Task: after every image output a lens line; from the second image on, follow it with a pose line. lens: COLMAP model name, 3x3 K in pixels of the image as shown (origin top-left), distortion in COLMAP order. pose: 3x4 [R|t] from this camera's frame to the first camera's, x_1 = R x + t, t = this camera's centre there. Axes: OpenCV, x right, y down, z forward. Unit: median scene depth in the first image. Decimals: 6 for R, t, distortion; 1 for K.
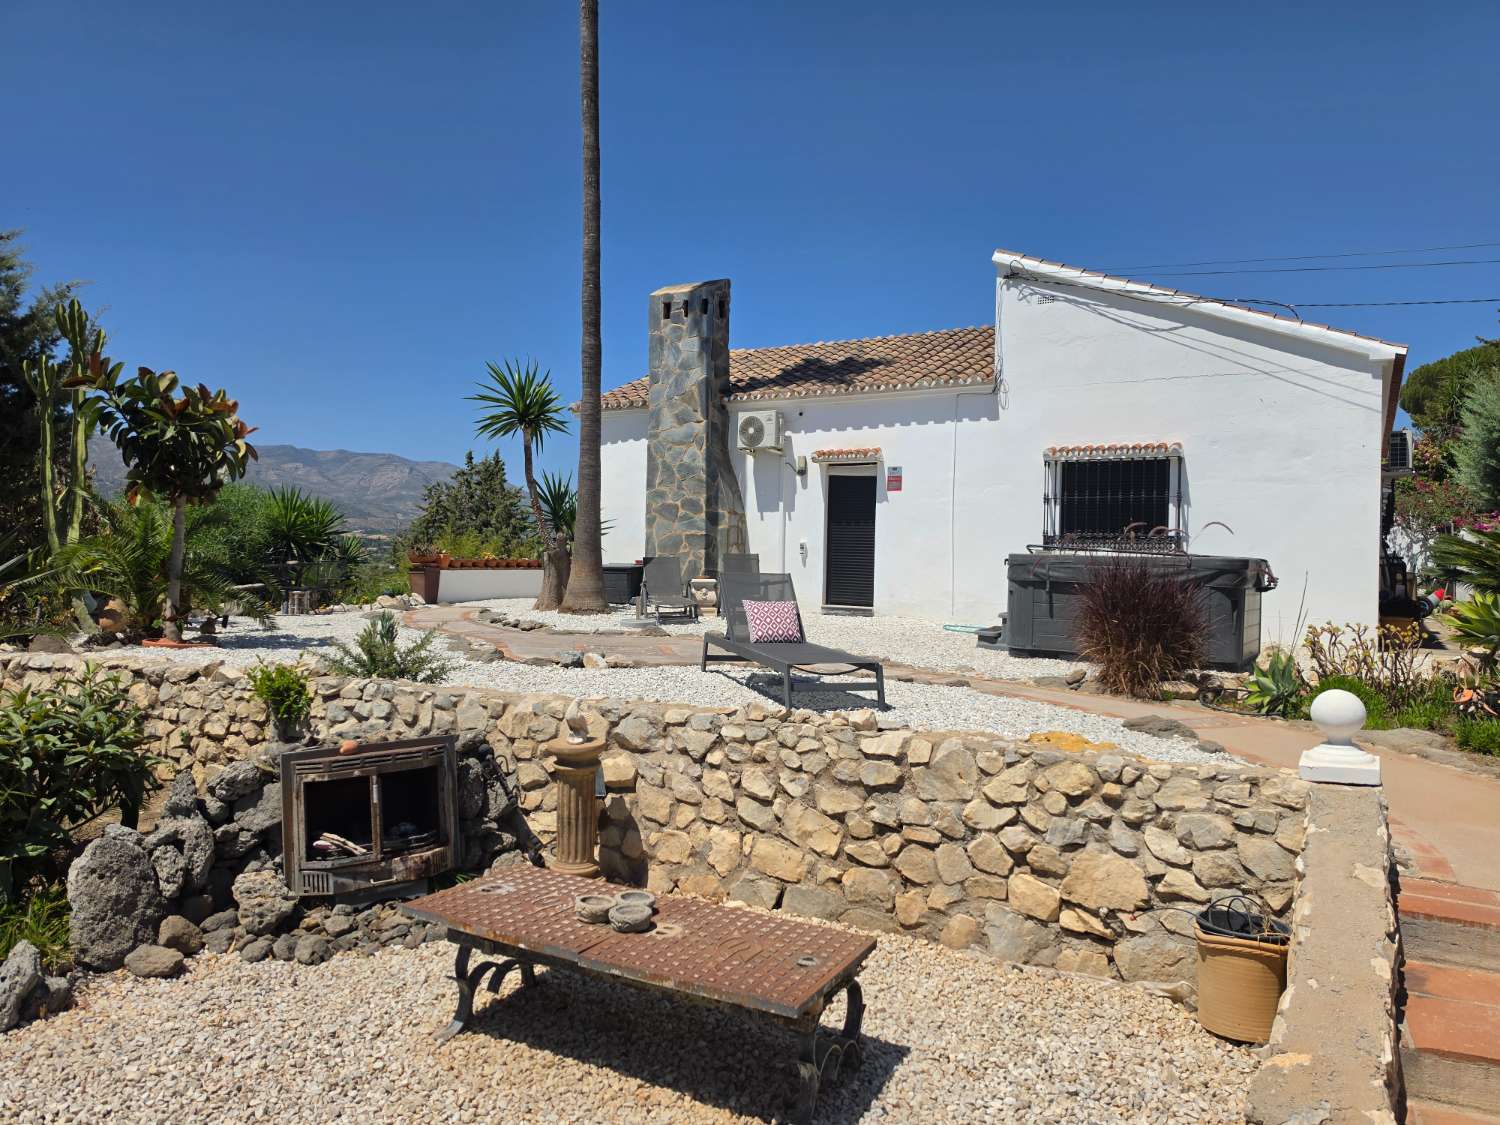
lens RADIAL K [[1034.8, 0, 756.2], [0, 1034.8, 555.9], [0, 0, 1]] dist [0.062451, -0.084822]
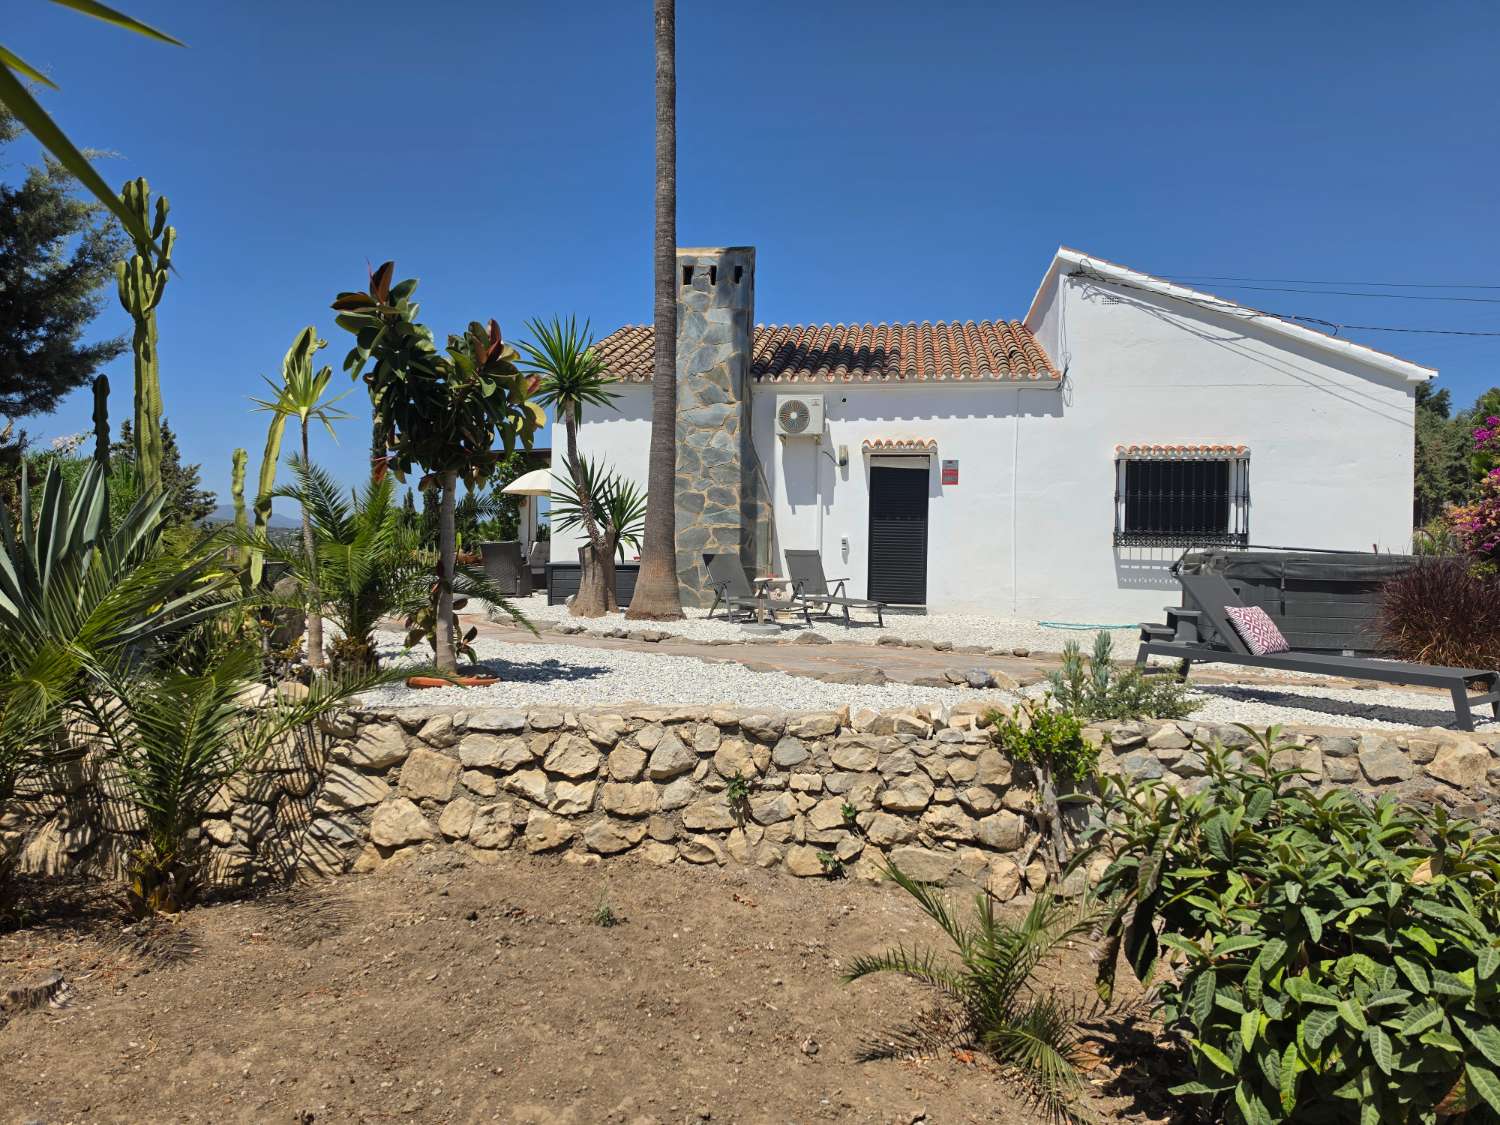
lens RADIAL K [[1034.8, 0, 747.1], [0, 1034.8, 562.2], [0, 0, 1]] dist [0.062451, -0.084822]
pose [[0.930283, -0.004657, 0.366812, -0.420291], [-0.000929, 0.999886, 0.015050, -0.005263], [-0.366840, -0.014342, 0.930173, 0.173995]]
